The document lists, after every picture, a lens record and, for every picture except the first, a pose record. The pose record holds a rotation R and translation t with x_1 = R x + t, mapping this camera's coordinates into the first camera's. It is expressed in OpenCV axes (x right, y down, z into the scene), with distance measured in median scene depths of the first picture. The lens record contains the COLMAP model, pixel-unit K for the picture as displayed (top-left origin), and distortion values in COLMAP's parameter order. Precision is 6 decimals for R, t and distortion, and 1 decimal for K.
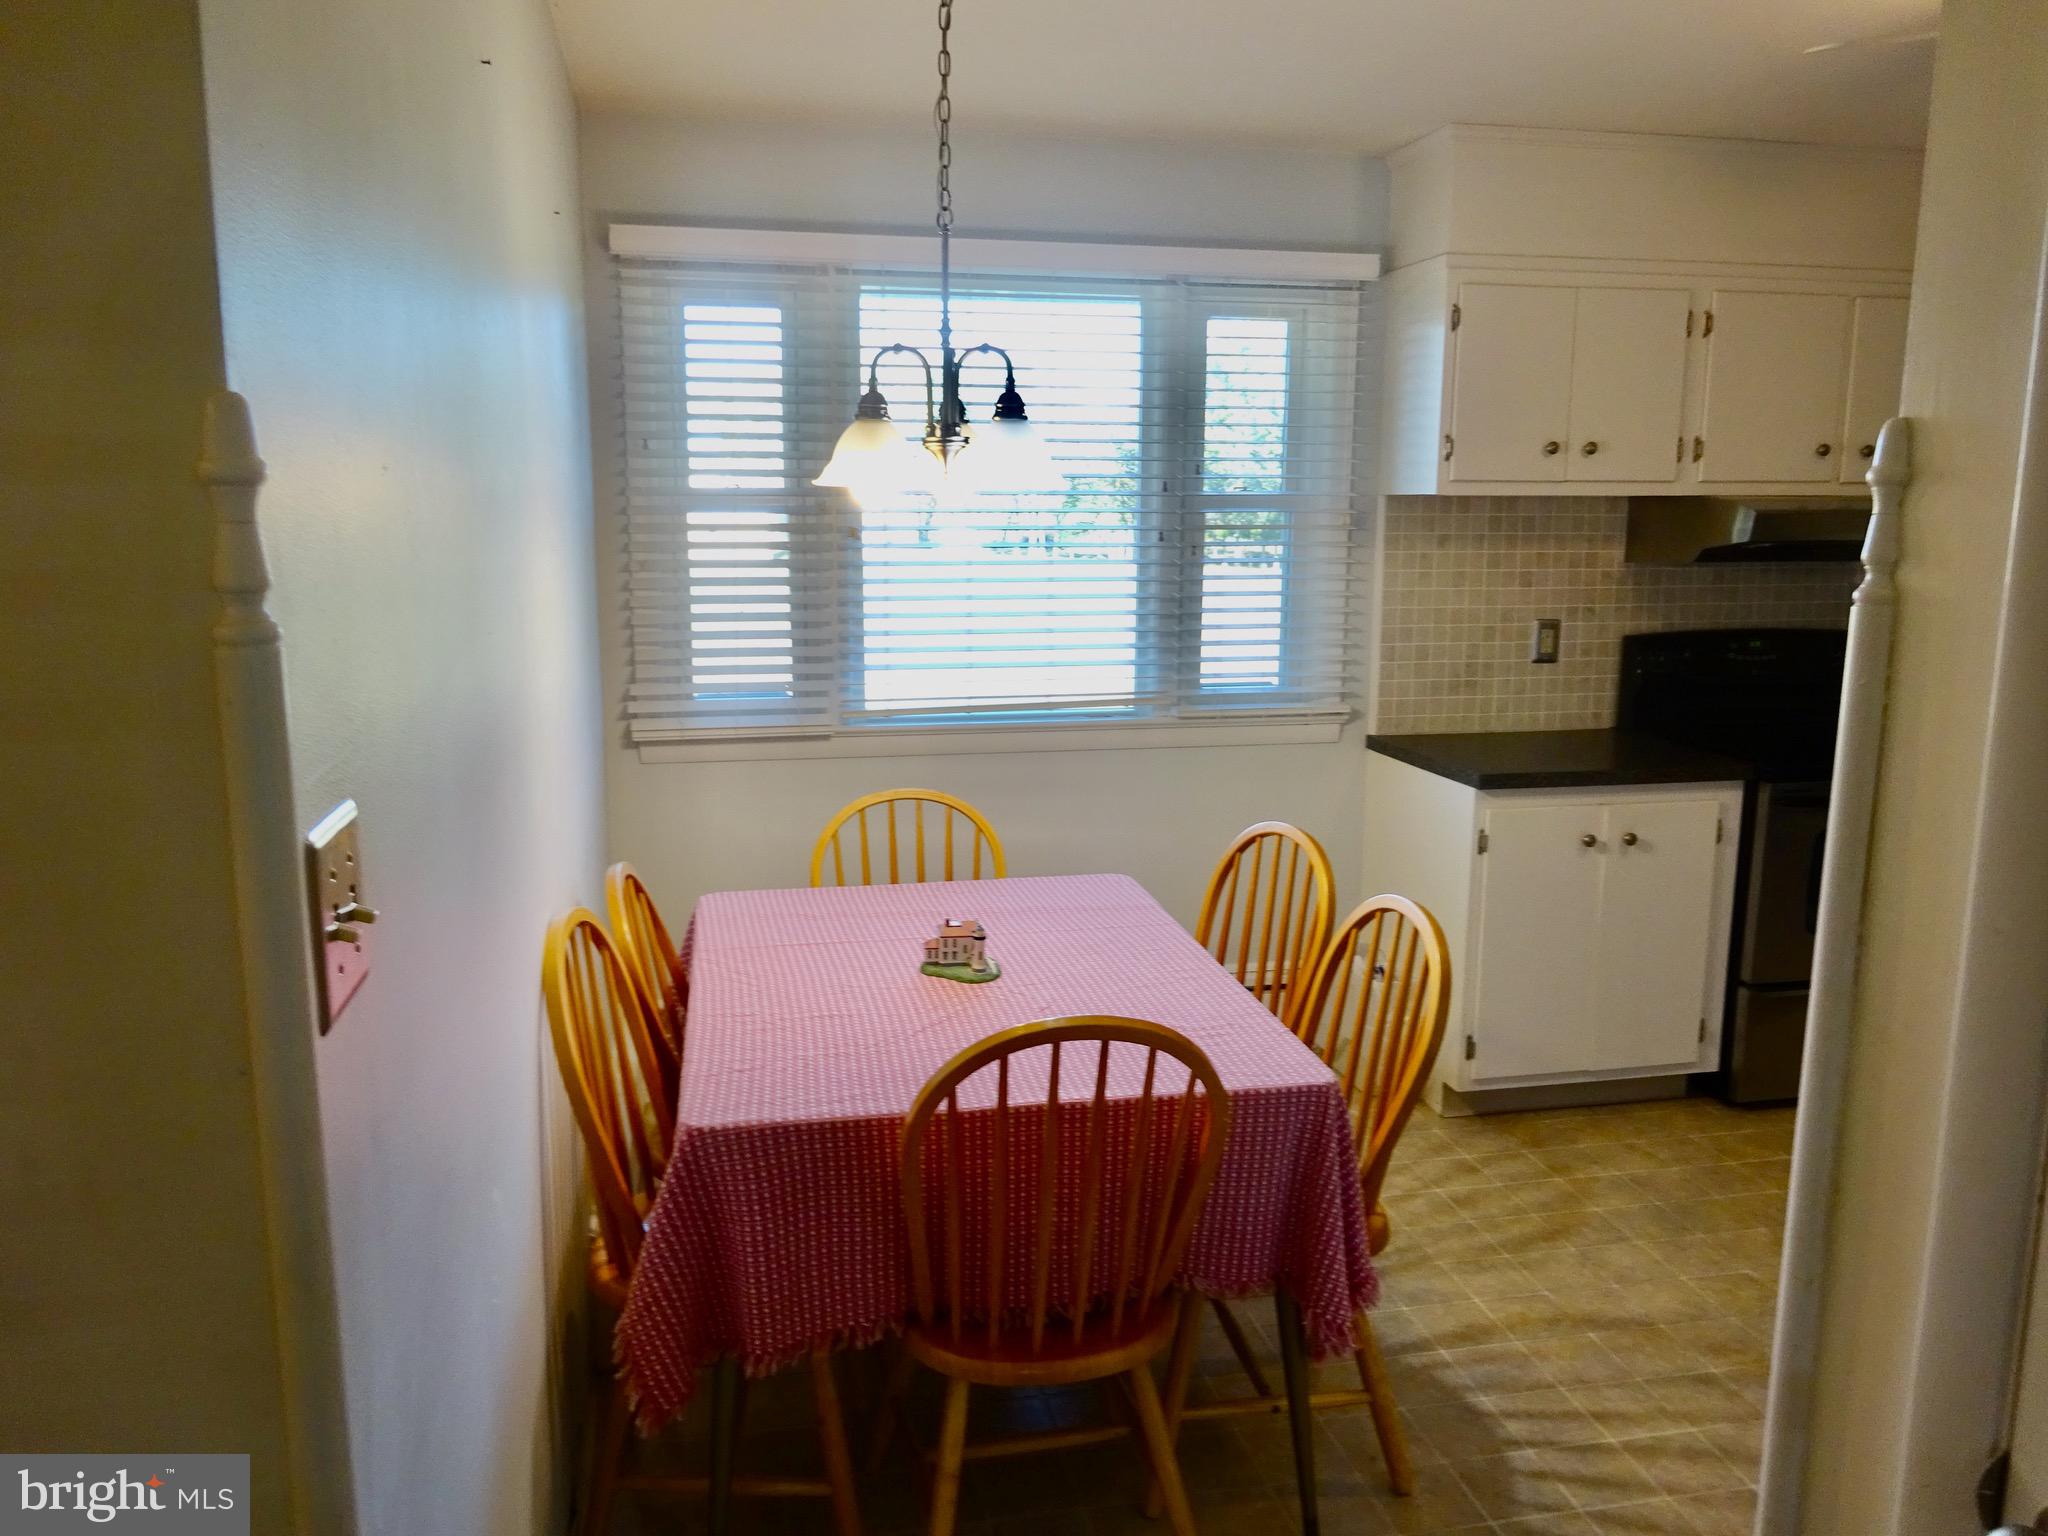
lens RADIAL K [[1513.0, 0, 1016.2], [0, 1513.0, 774.1], [0, 0, 1]] dist [-0.003536, 0.007503]
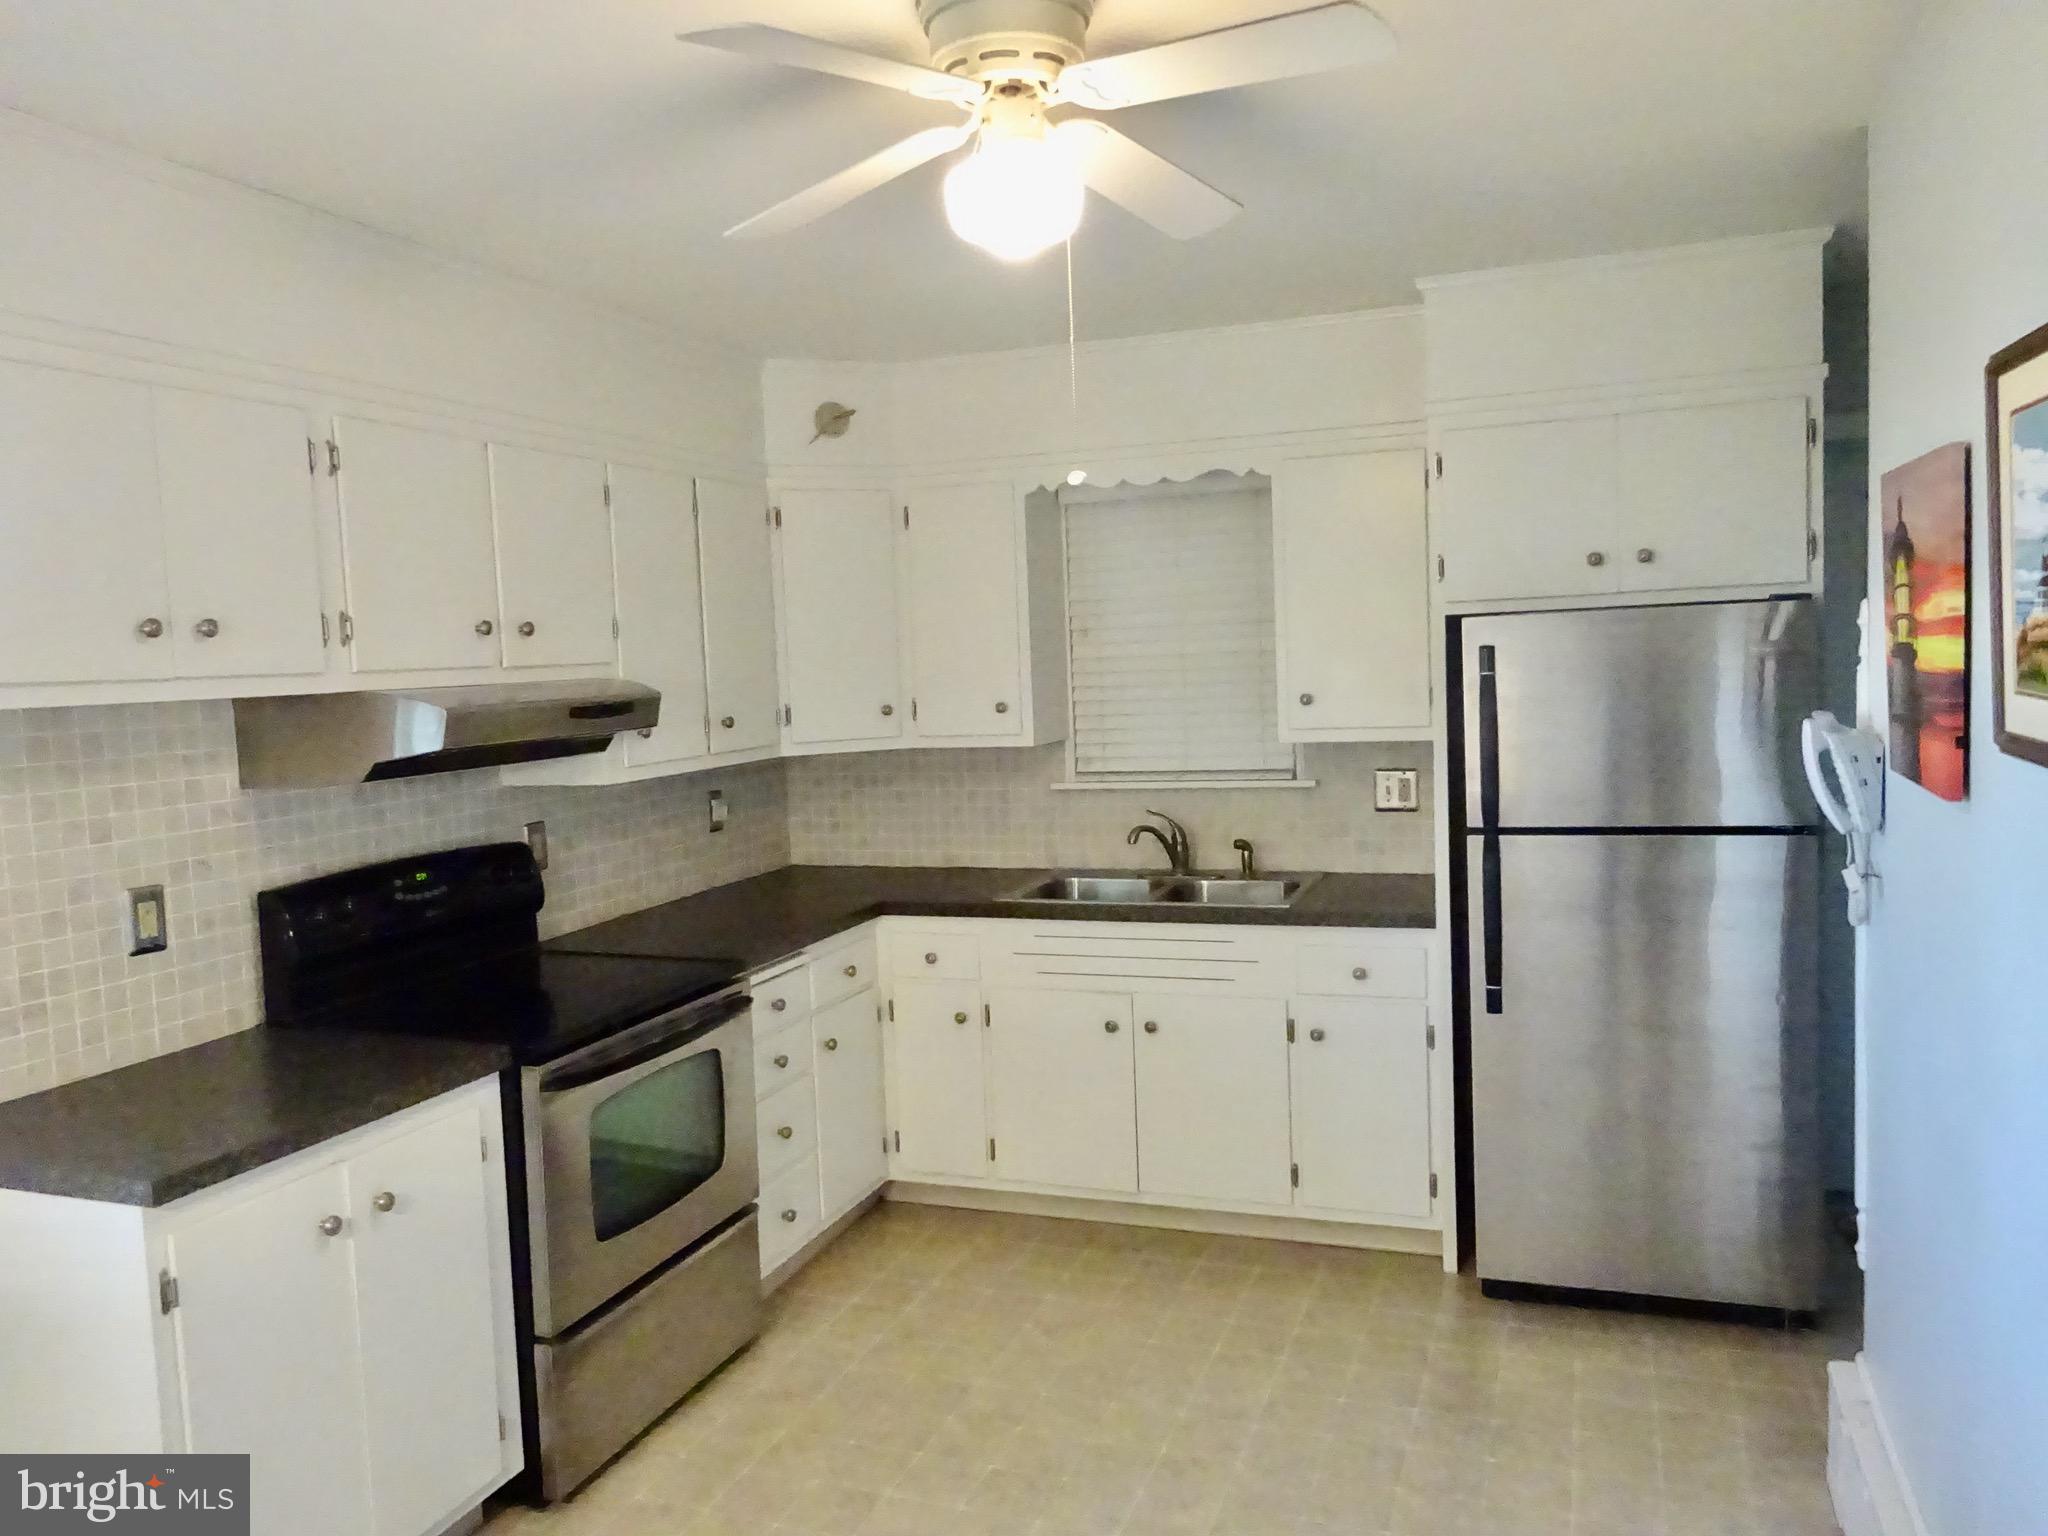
lens RADIAL K [[1513.0, 0, 1016.2], [0, 1513.0, 774.1], [0, 0, 1]] dist [-0.003536, 0.007503]
pose [[0.536284, -0.088946, 0.839338, 0.010684], [0.186287, 0.982382, -0.014922, -0.070753], [-0.823223, 0.164360, 0.543405, 0.331266]]
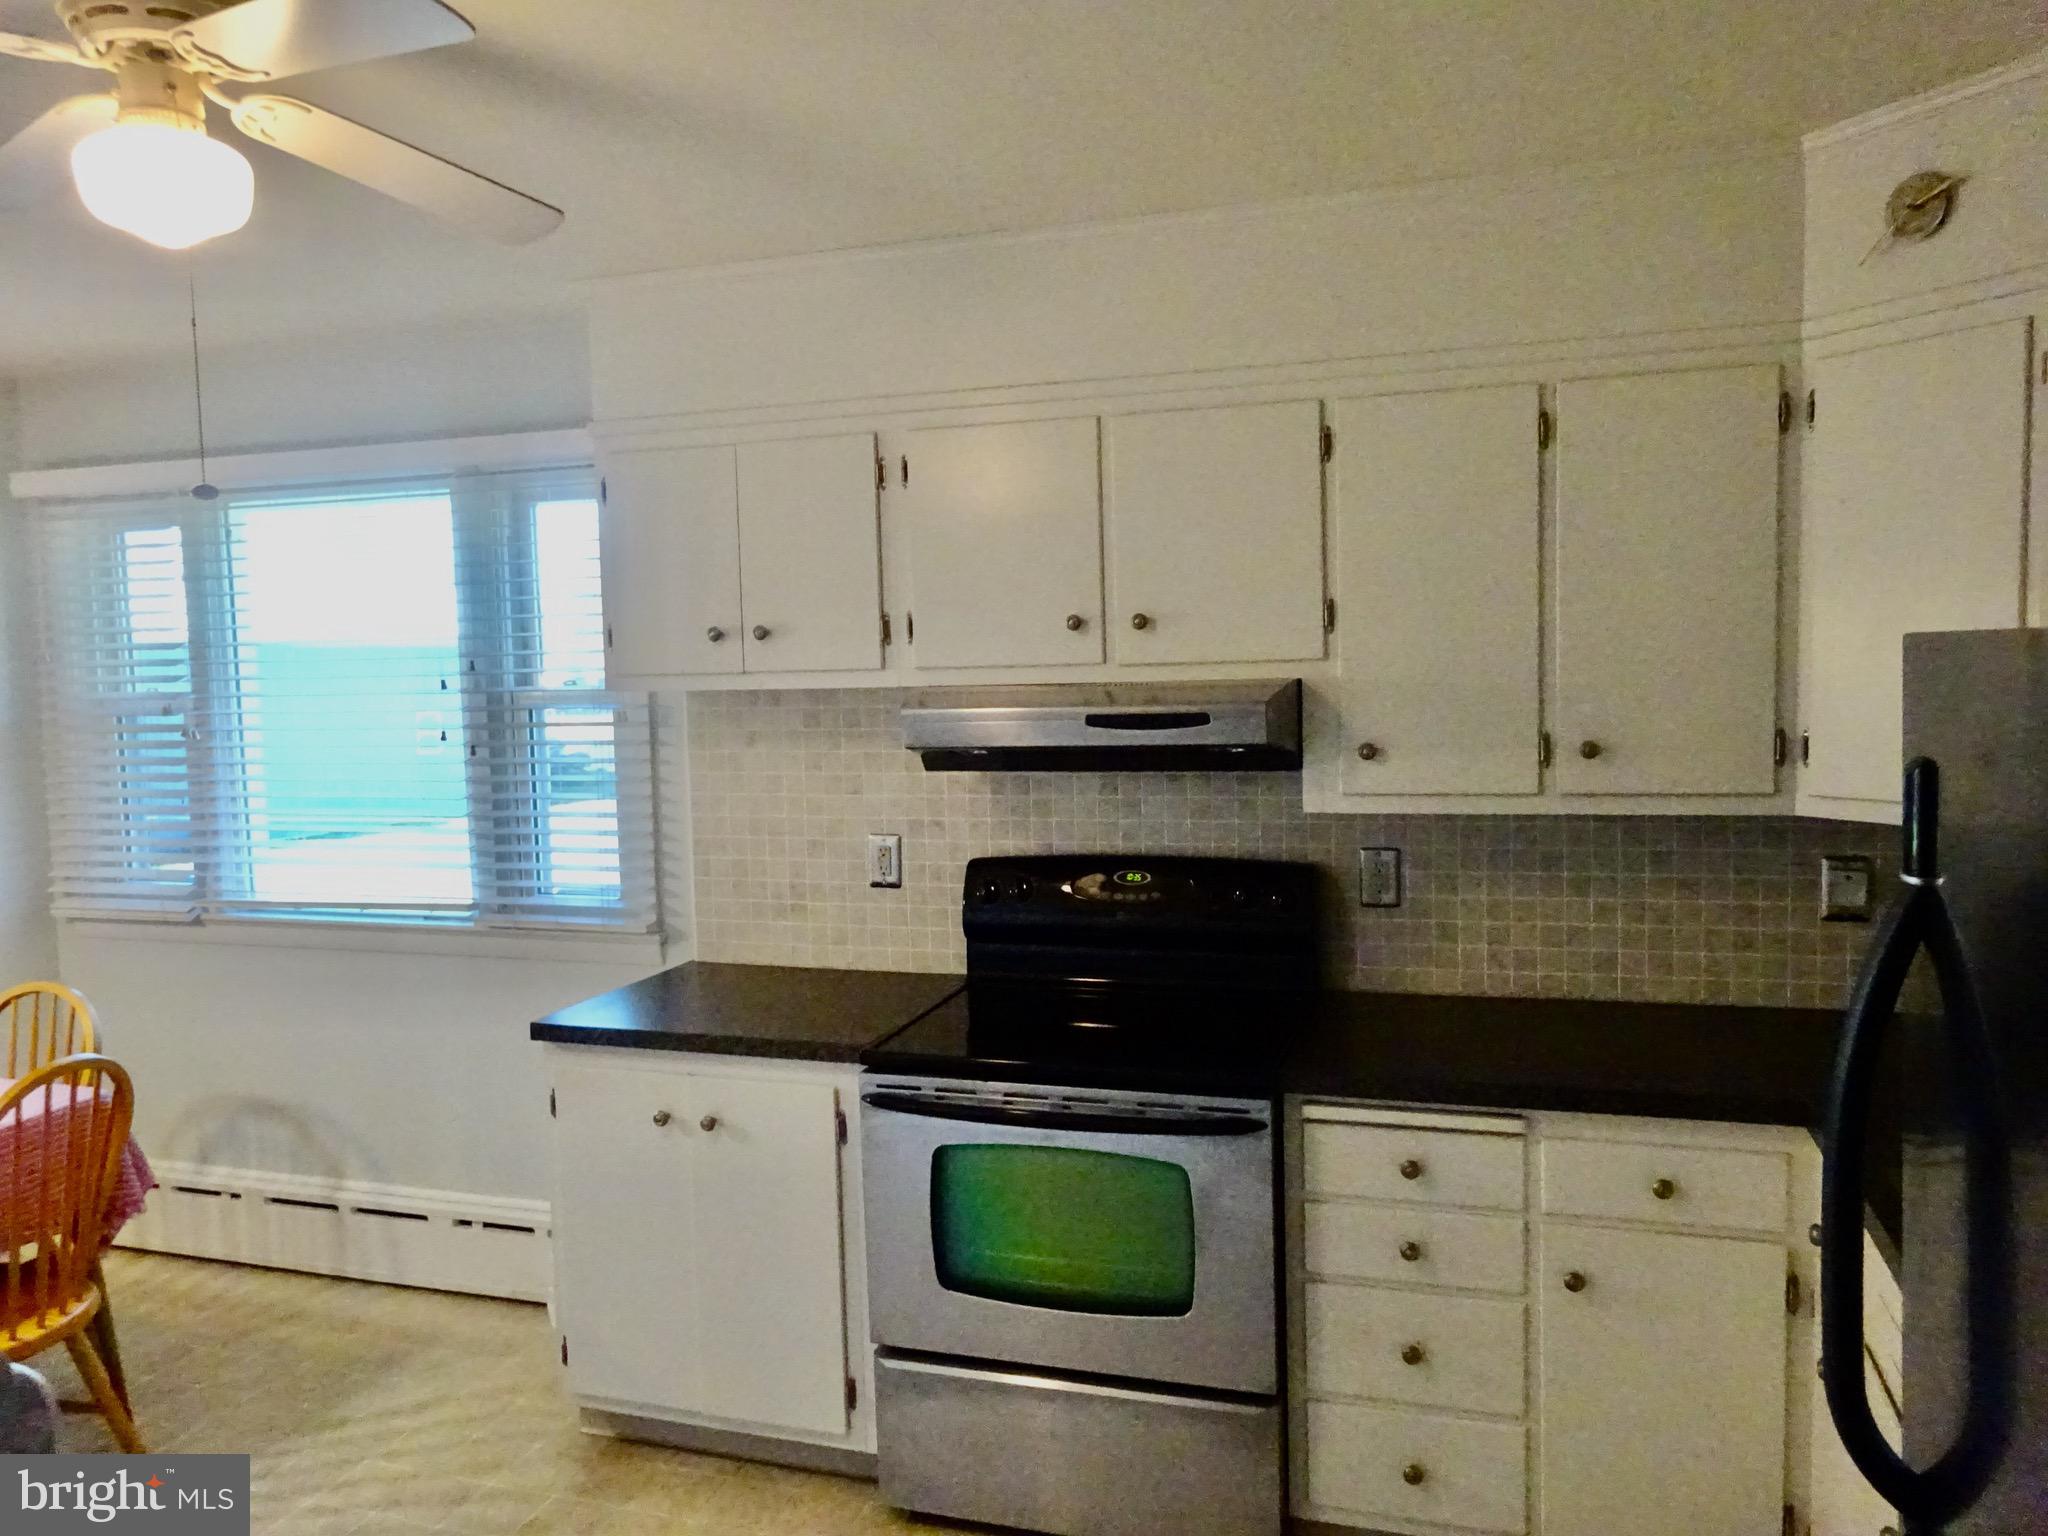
lens RADIAL K [[1513.0, 0, 1016.2], [0, 1513.0, 774.1], [0, 0, 1]] dist [-0.003536, 0.007503]
pose [[0.863734, 0.017698, -0.503636, 0.828139], [-0.064991, 0.994950, -0.076495, -0.077531], [0.499739, 0.098803, 0.860523, 0.336142]]
